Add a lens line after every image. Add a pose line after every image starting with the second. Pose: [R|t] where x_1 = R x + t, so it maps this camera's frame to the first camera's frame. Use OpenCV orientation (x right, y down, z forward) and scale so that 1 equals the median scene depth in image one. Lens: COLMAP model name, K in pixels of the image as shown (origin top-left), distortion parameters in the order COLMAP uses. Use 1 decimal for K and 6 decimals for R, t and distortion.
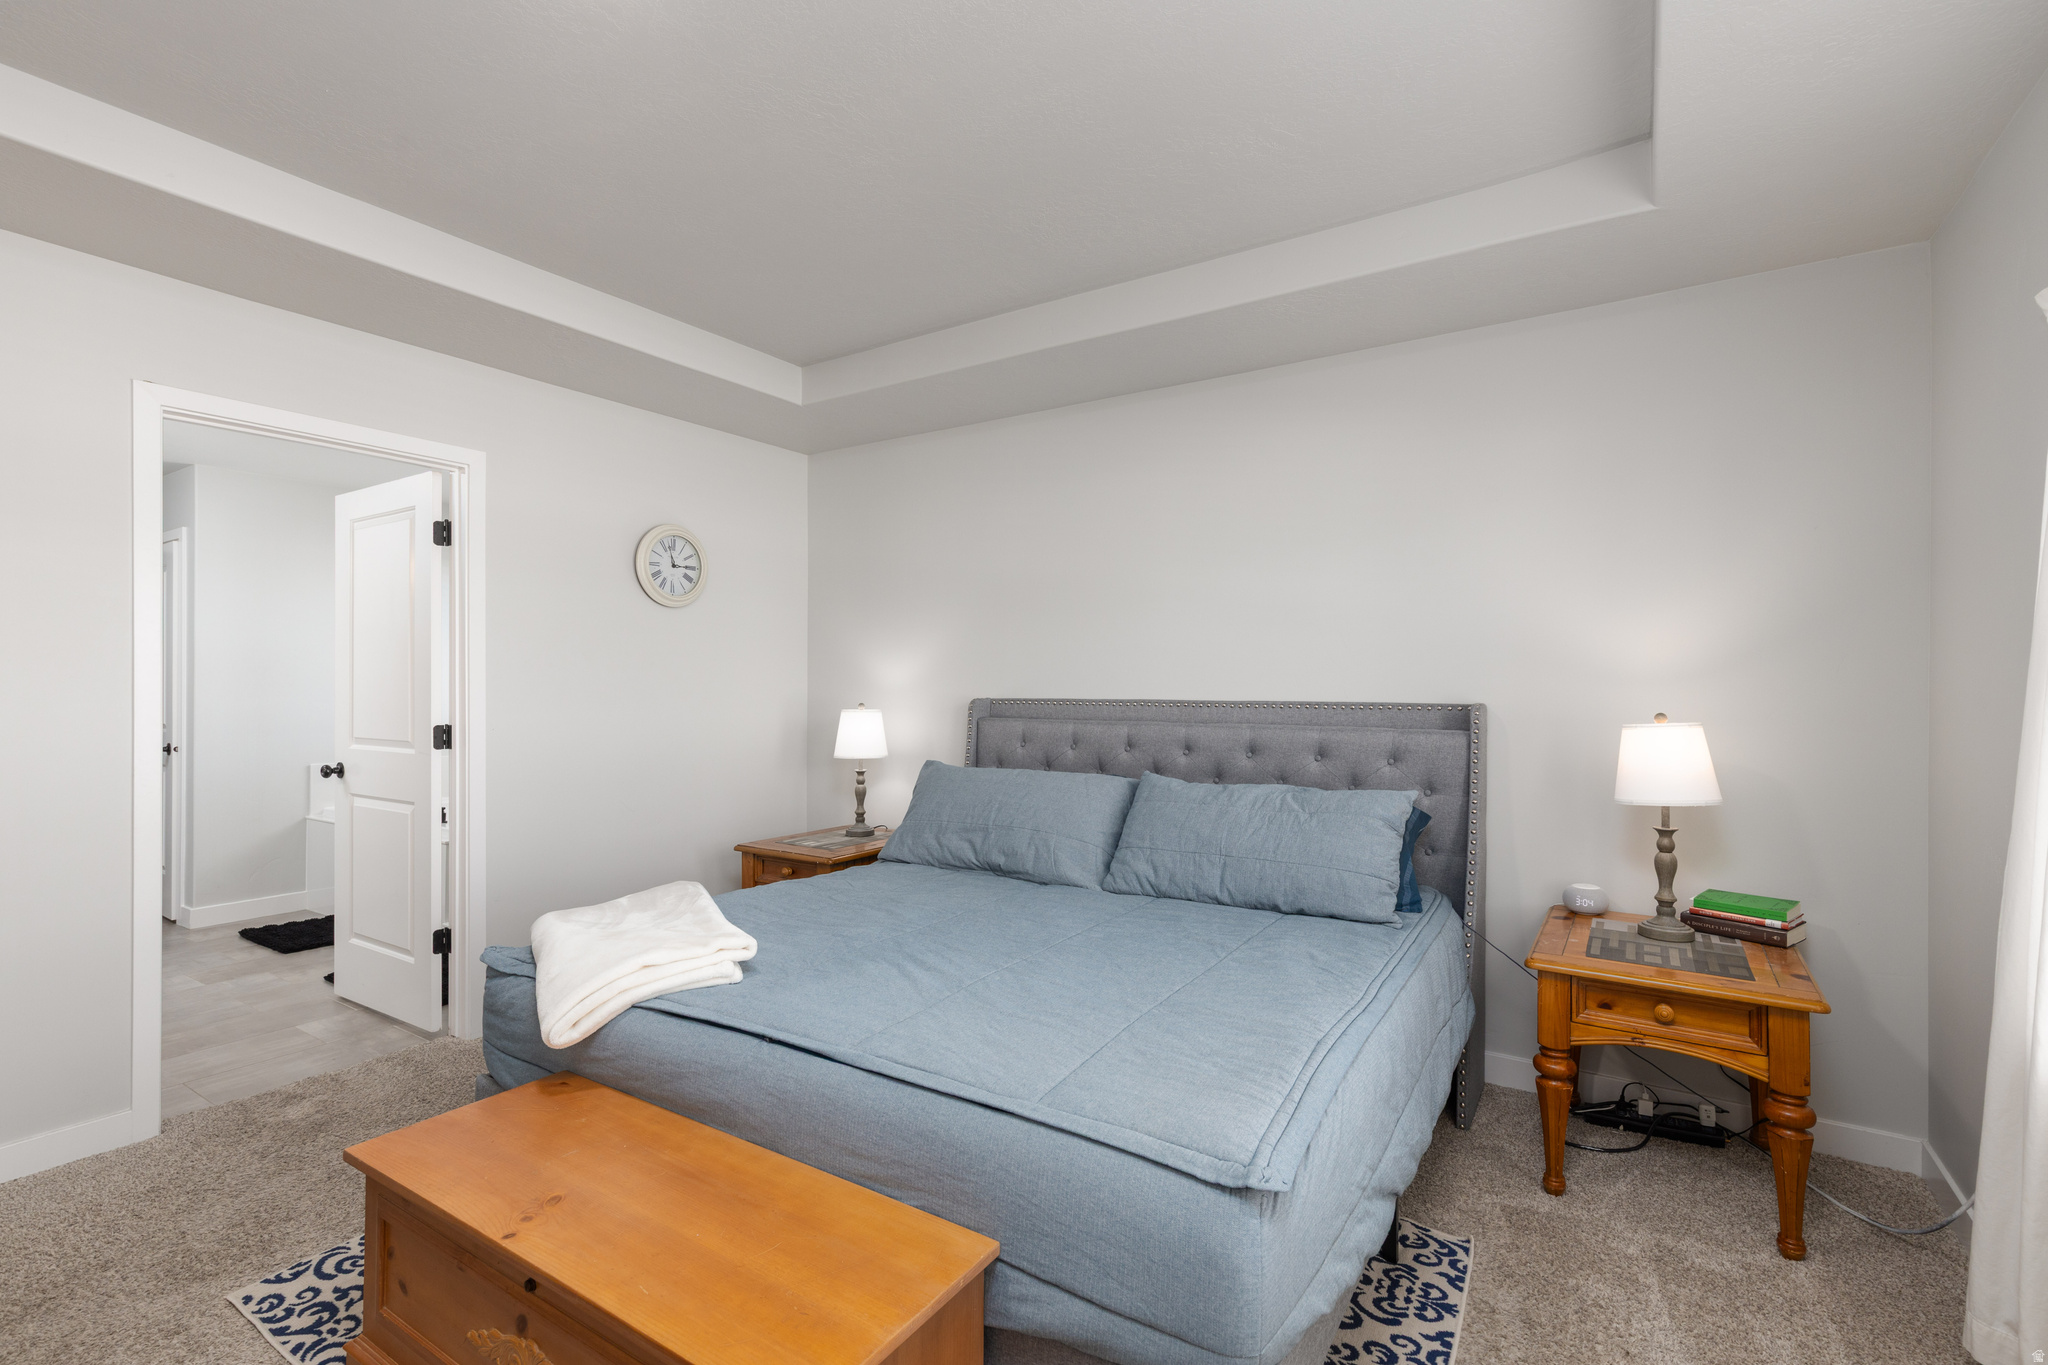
lens RADIAL K [[929.3, 0, 1013.4], [0, 929.3, 679.6], [0, 0, 1]] dist [0.007659, -0.001612]
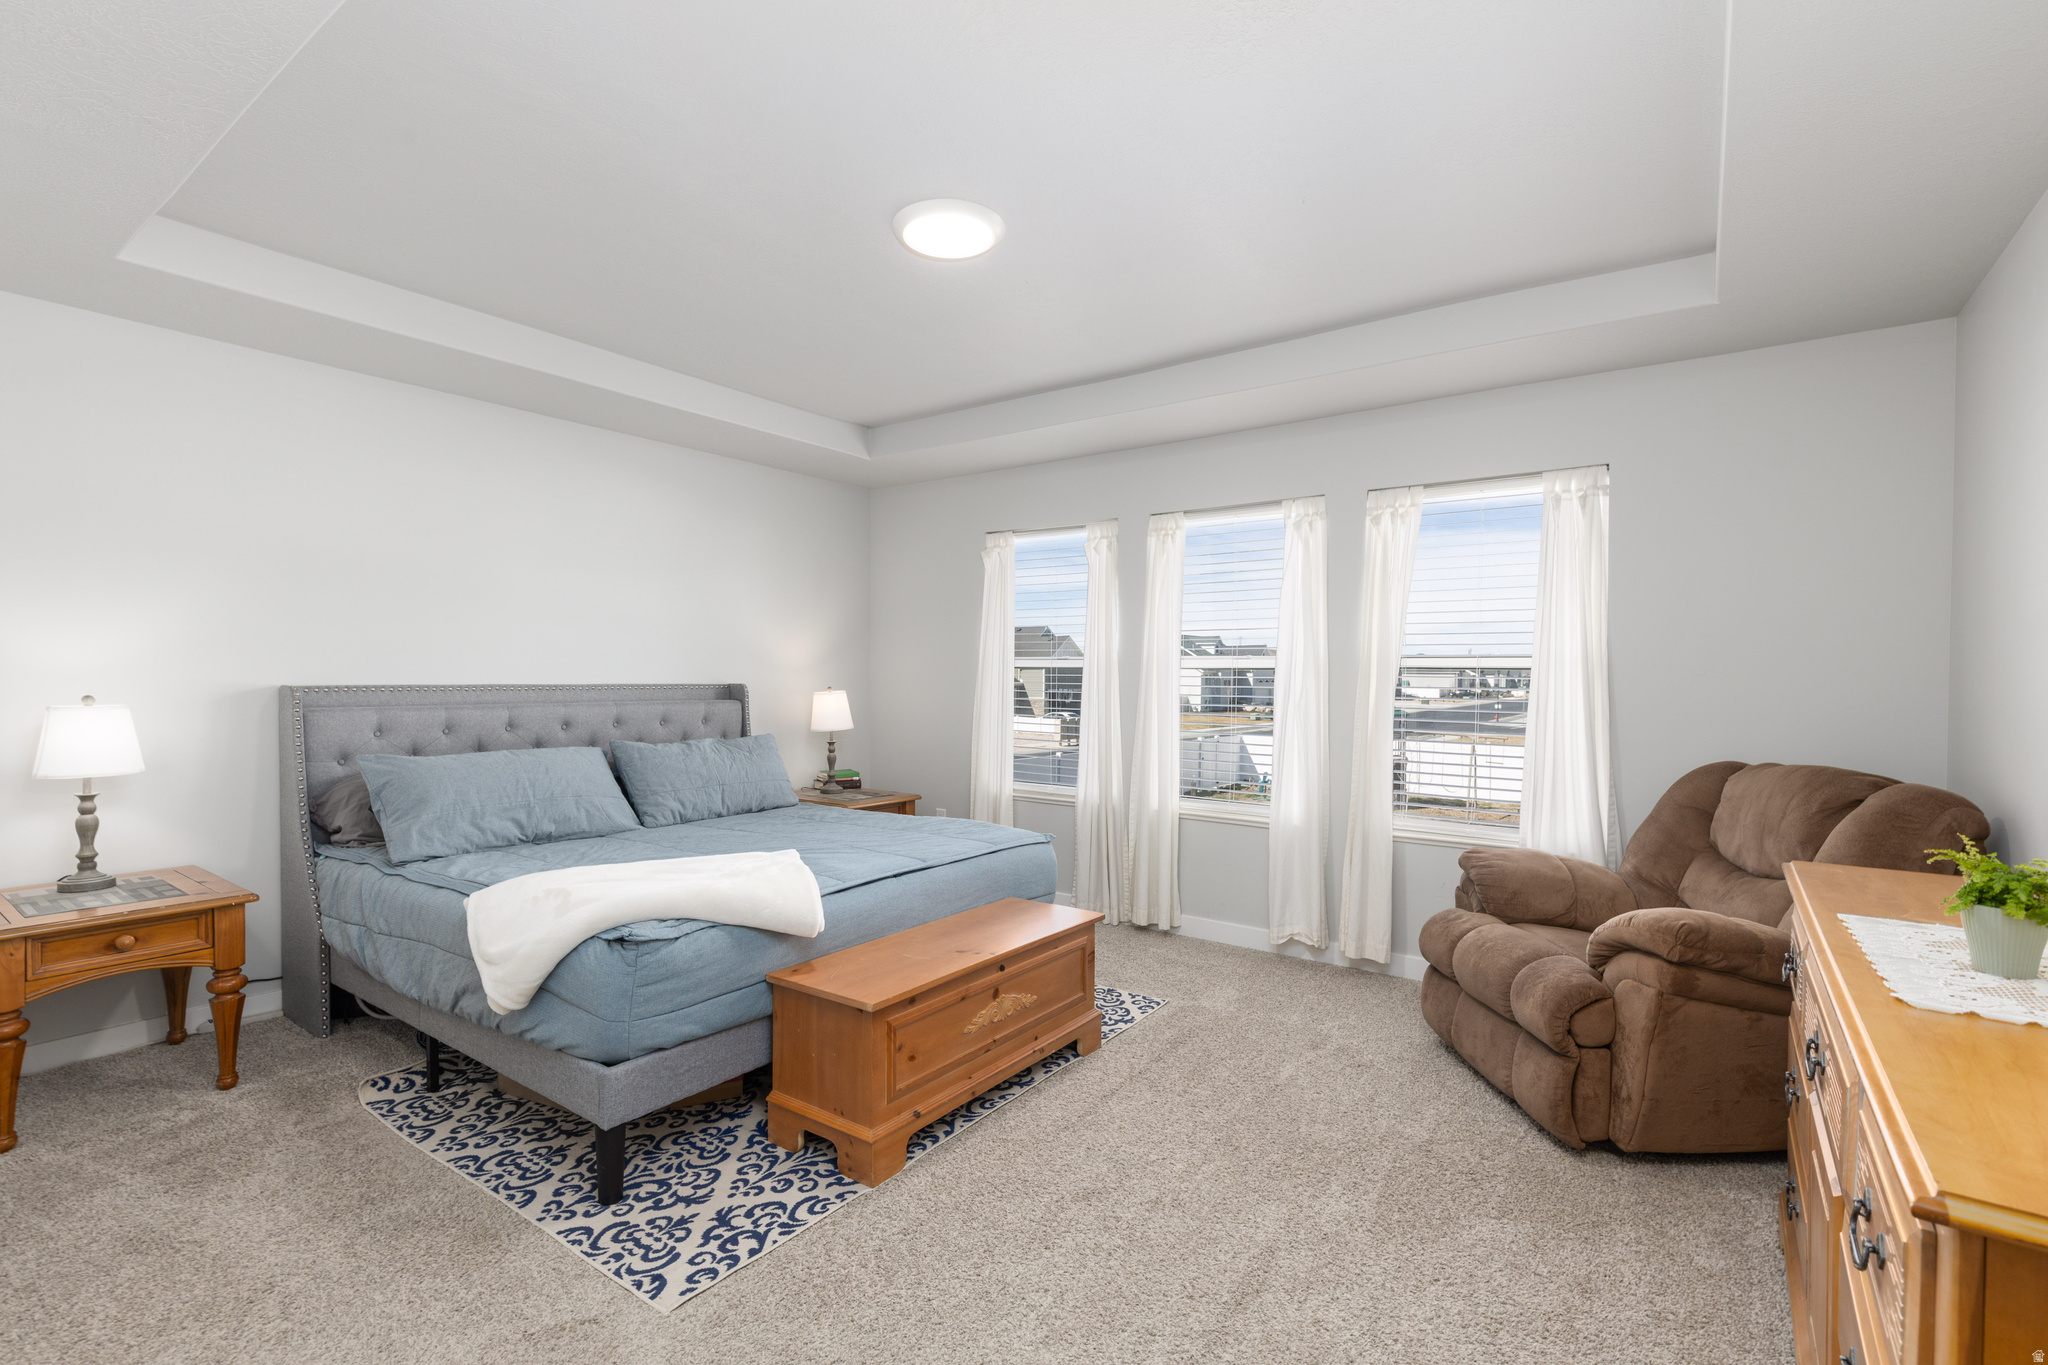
lens RADIAL K [[929.3, 0, 1012.9], [0, 929.3, 689.0], [0, 0, 1]] dist [0.007659, -0.001612]
pose [[0.059991, -0.017448, 0.998046, -1.107524], [-0.015181, 0.999716, 0.018390, -0.004522], [-0.998083, -0.016255, 0.059709, 0.373745]]
